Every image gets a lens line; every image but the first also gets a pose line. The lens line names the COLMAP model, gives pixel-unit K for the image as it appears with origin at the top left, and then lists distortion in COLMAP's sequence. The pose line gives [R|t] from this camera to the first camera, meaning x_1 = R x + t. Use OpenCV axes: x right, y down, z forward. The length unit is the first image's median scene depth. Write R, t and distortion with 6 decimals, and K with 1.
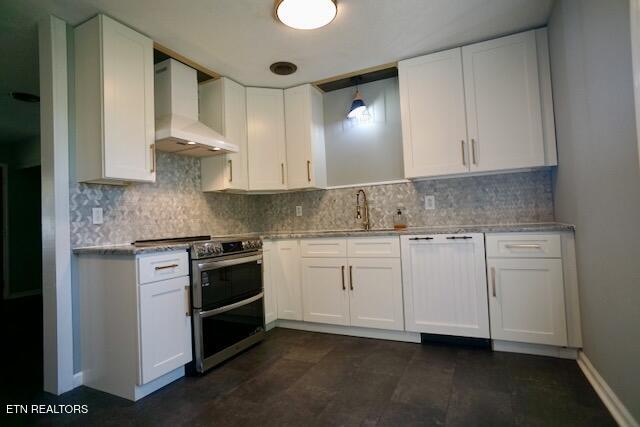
lens RADIAL K [[335.3, 0, 317.4], [0, 335.3, 212.1], [0, 0, 1]] dist [-0.049552, 0.001188]
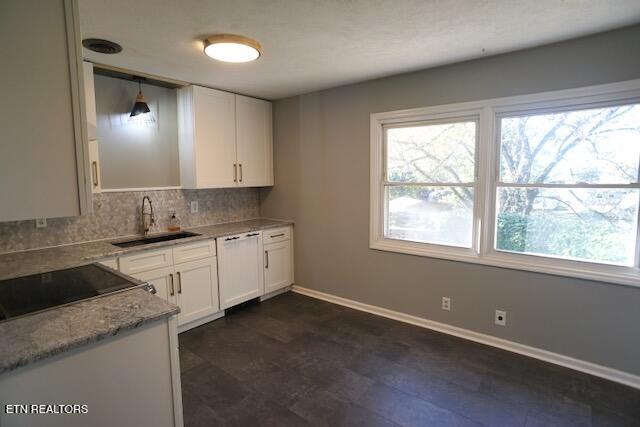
lens RADIAL K [[335.3, 0, 316.2], [0, 335.3, 214.4], [0, 0, 1]] dist [-0.049552, 0.001188]
pose [[0.214205, -0.068530, 0.974382, -0.758434], [-0.026163, 0.996775, 0.075857, -0.106389], [-0.976438, -0.041741, 0.211721, 0.318626]]
